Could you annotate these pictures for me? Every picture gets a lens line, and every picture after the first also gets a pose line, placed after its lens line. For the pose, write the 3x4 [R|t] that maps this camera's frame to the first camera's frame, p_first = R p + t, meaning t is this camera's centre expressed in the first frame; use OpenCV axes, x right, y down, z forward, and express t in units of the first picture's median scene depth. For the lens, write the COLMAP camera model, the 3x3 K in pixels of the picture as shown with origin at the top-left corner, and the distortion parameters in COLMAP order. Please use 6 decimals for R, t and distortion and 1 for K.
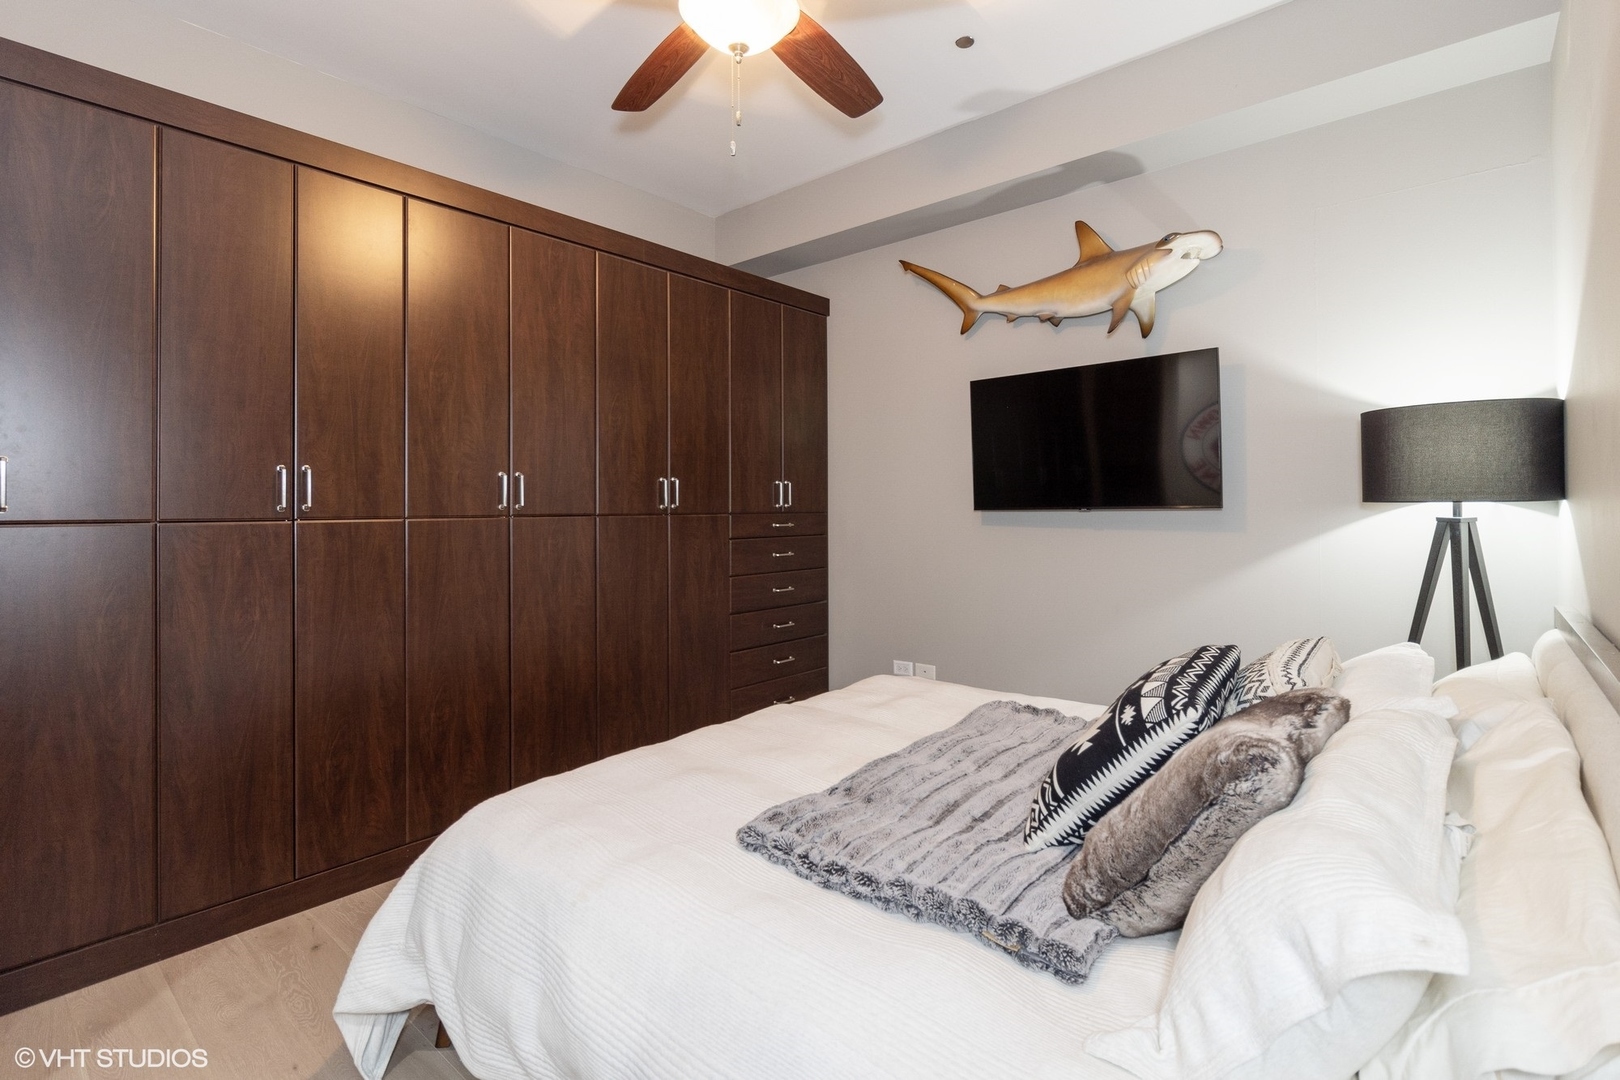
lens RADIAL K [[767.6, 0, 832.8], [0, 767.6, 506.1], [0, 0, 1]] dist [-0.003437, 0.000068]
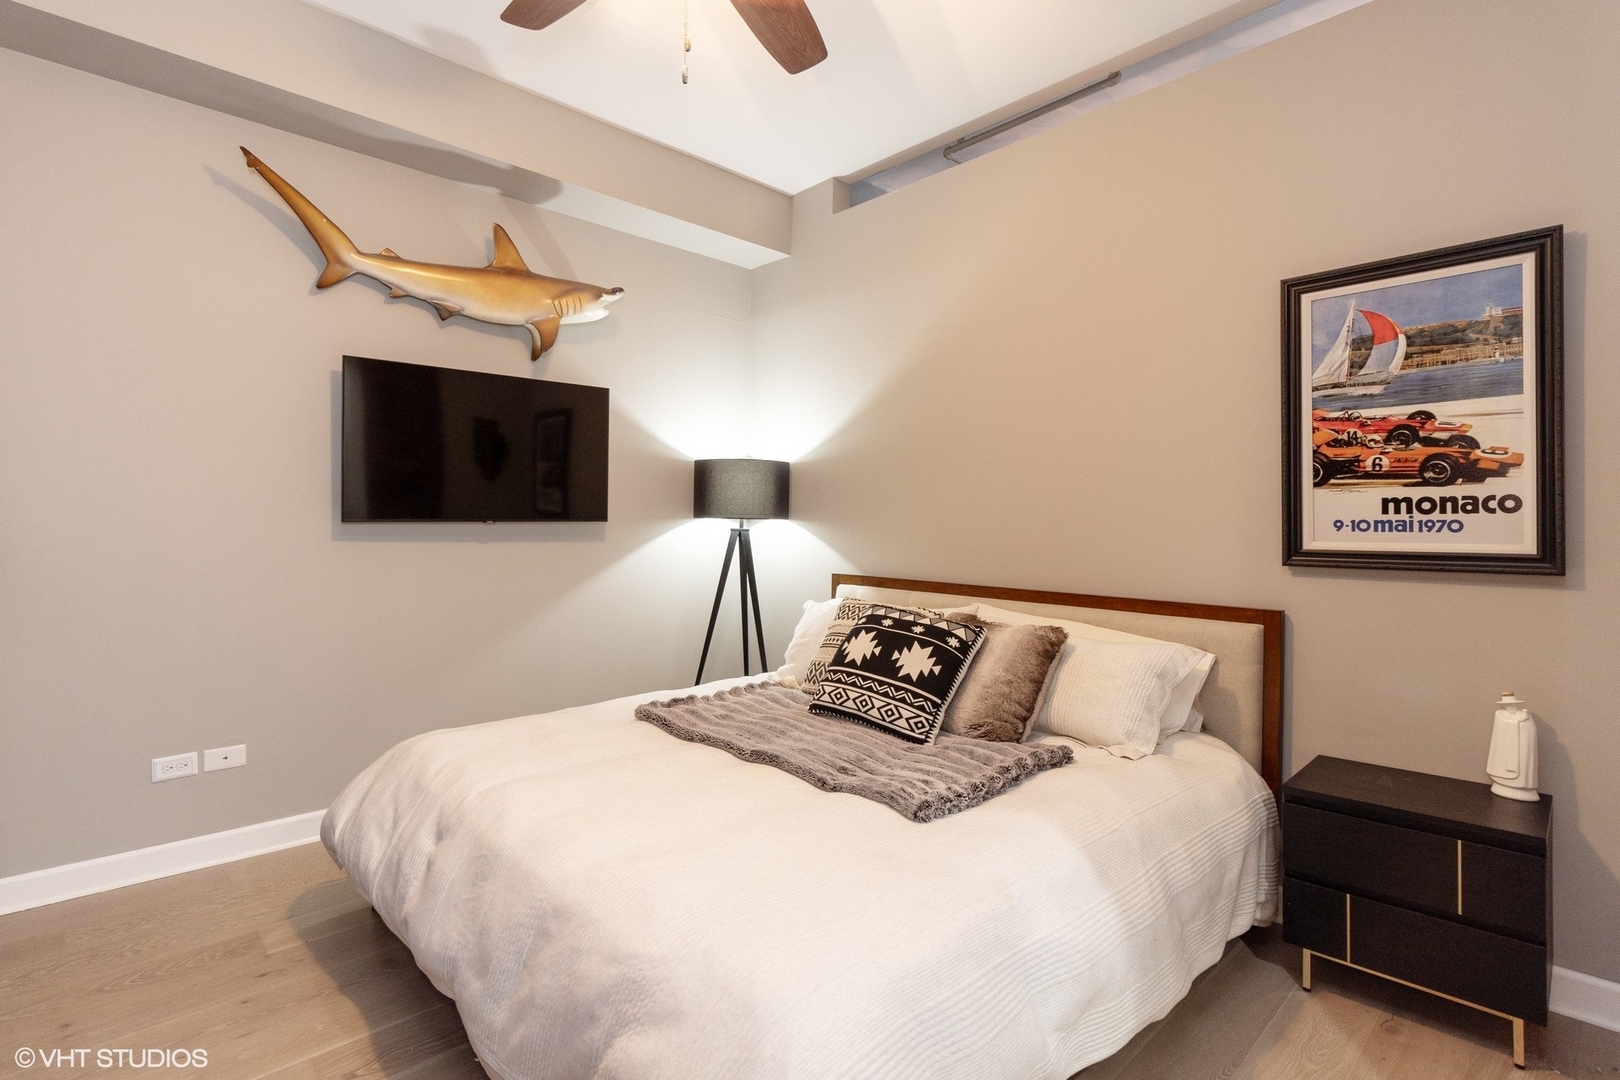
lens RADIAL K [[767.6, 0, 809.7], [0, 767.6, 523.9], [0, 0, 1]] dist [-0.003437, 0.000068]
pose [[0.108760, 0.005766, 0.994051, -0.625386], [-0.005871, 0.999969, -0.005158, 0.008969], [-0.994051, -0.005275, 0.108791, 0.526030]]
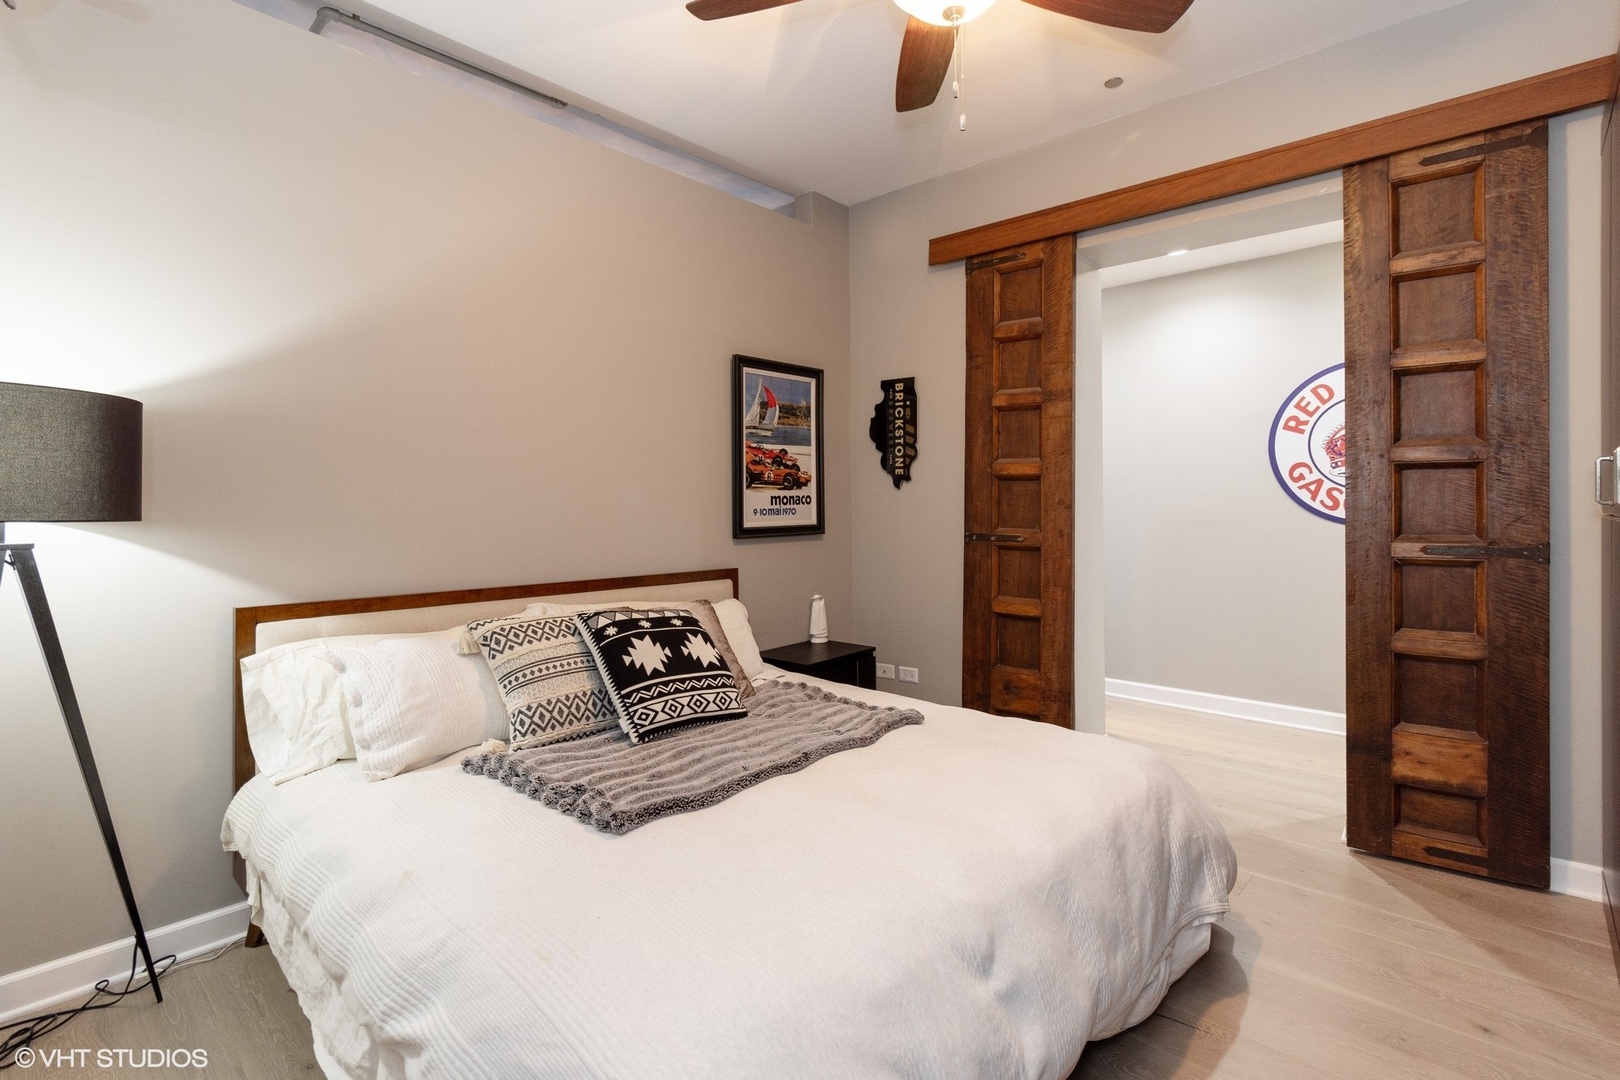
lens RADIAL K [[767.6, 0, 796.4], [0, 767.6, 502.5], [0, 0, 1]] dist [-0.003437, 0.000068]
pose [[-0.997221, 0.007844, 0.074083, 0.019694], [0.008242, 0.999953, 0.005064, -0.017799], [-0.074040, 0.005661, -0.997239, 1.336659]]
